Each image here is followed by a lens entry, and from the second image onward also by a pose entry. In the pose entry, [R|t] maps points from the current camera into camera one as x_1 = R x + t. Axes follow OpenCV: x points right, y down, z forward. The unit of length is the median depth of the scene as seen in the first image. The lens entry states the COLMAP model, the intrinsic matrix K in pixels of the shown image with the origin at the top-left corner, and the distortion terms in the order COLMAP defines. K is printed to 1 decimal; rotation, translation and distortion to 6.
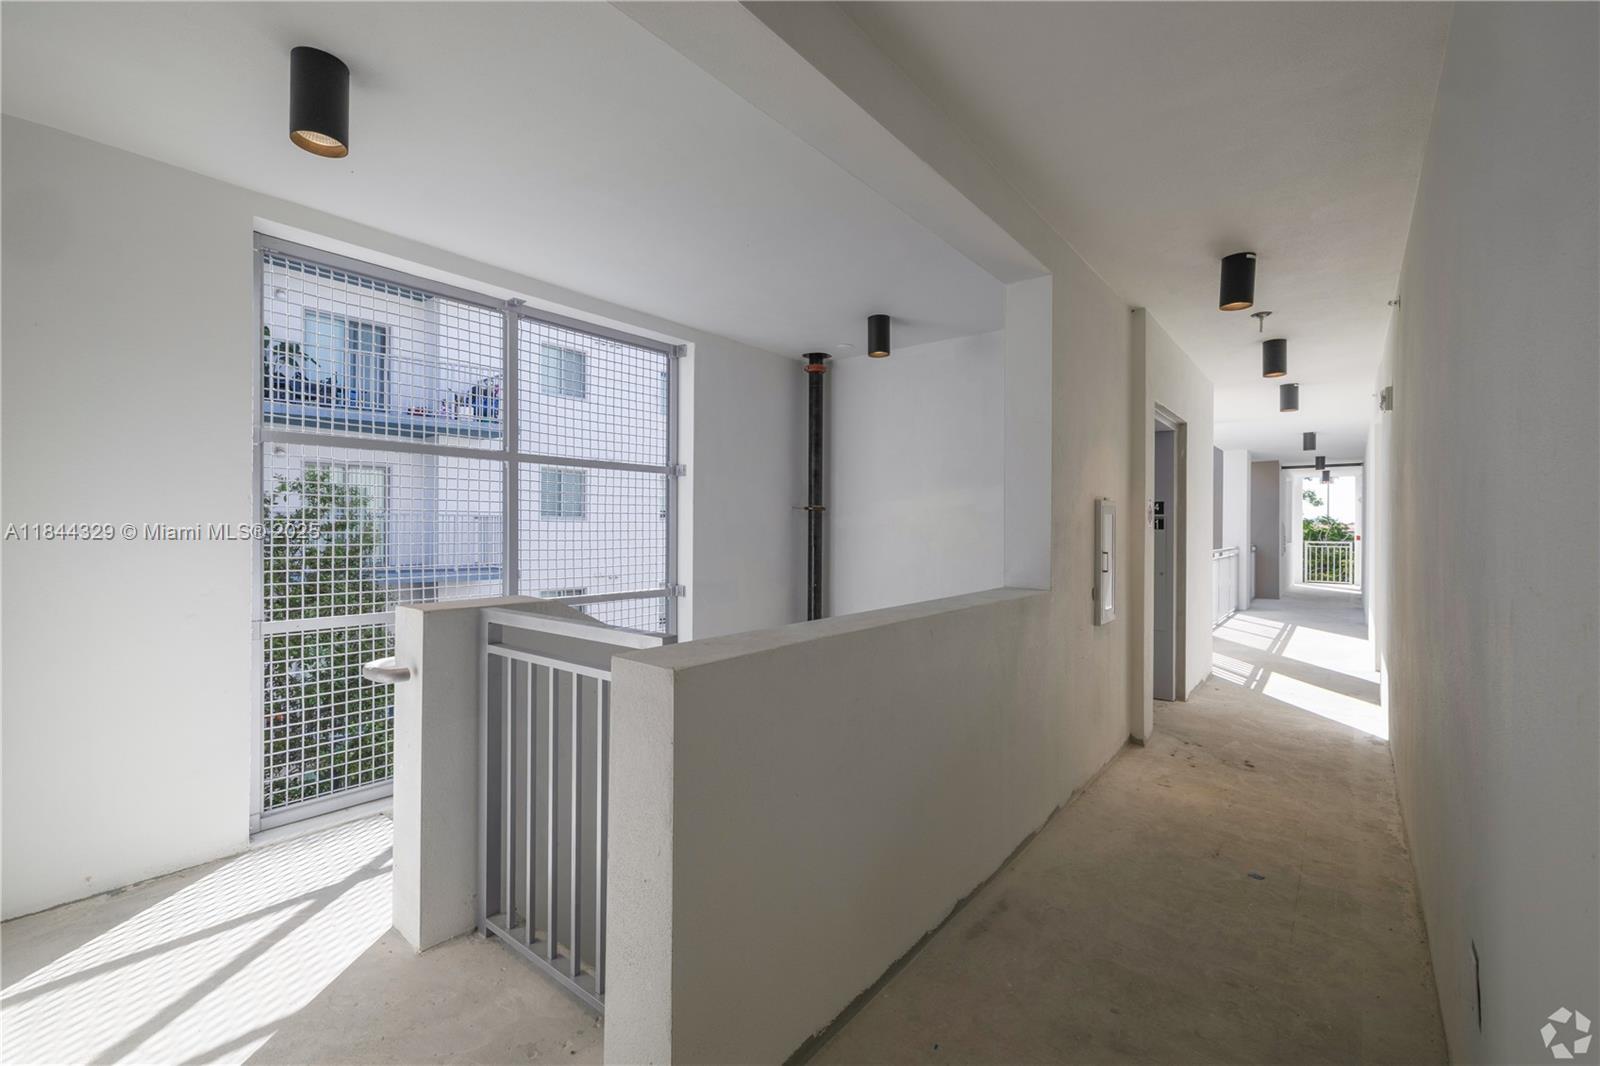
lens RADIAL K [[688.8, 0, 798.6], [0, 688.8, 525.3], [0, 0, 1]] dist [0.000304, 0.000083]
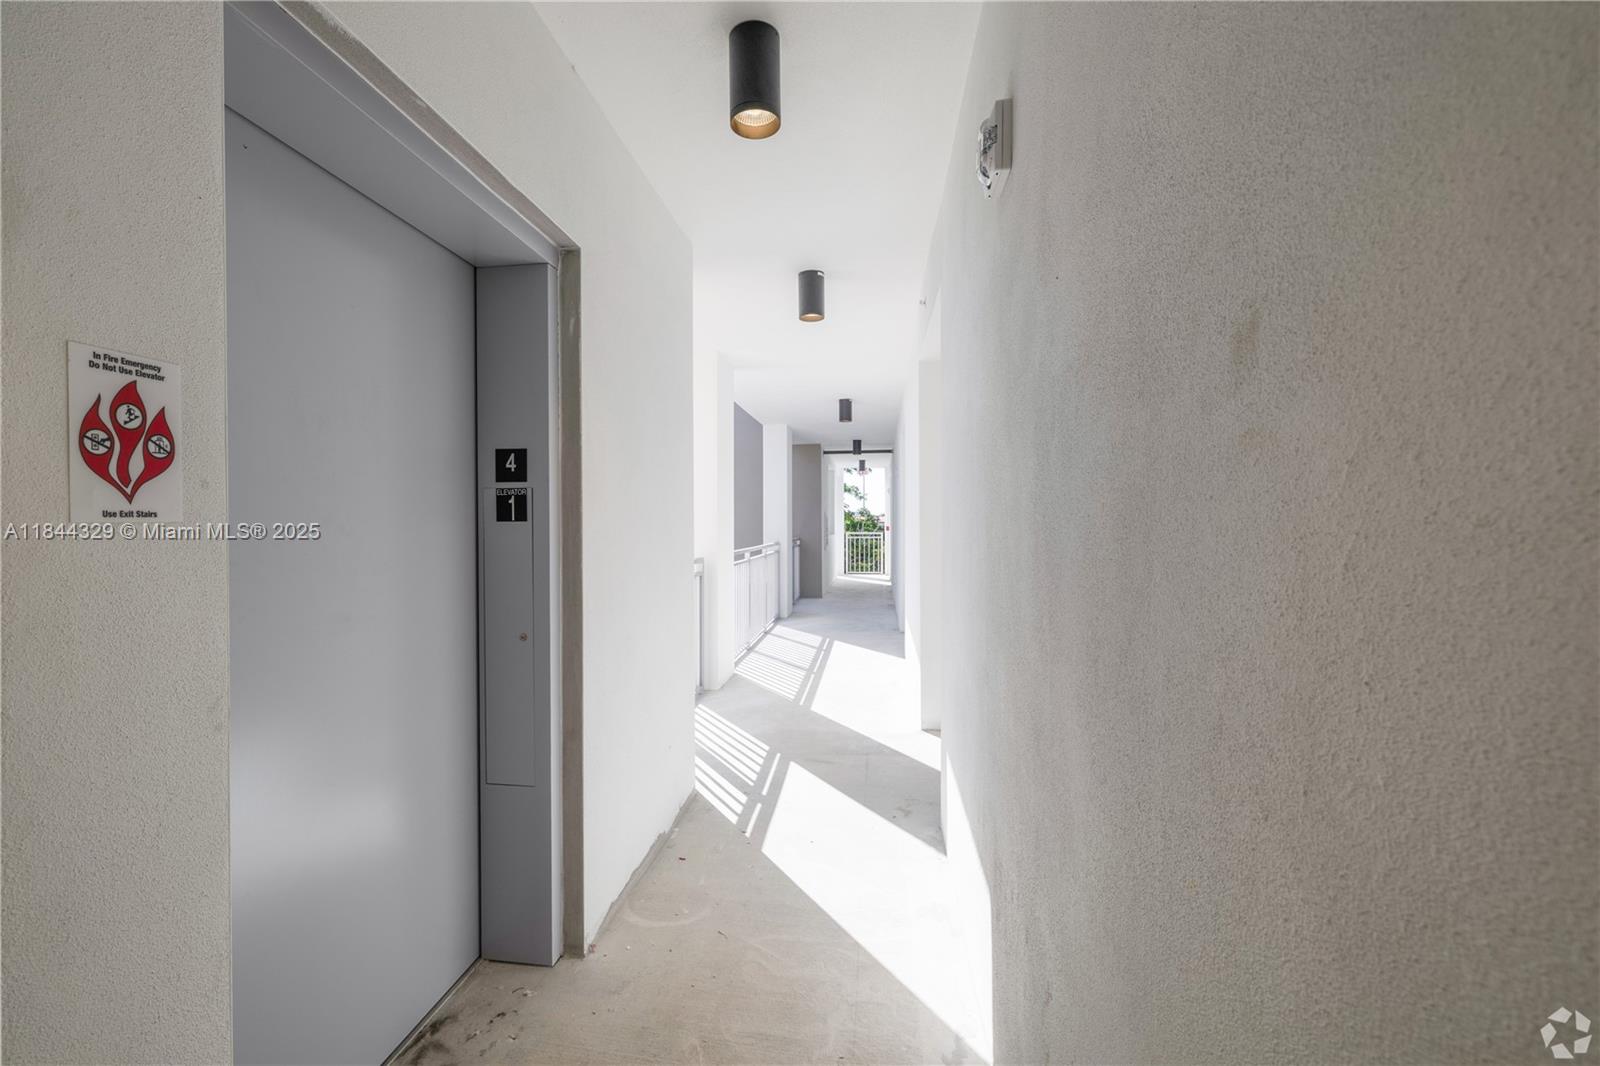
lens RADIAL K [[688.8, 0, 800.0], [0, 688.8, 528.2], [0, 0, 1]] dist [0.000304, 0.000083]
pose [[0.845978, -0.013267, 0.533053, 0.154710], [0.005520, 0.999855, 0.016125, 0.000499], [-0.533189, -0.010699, 0.845928, 0.201498]]
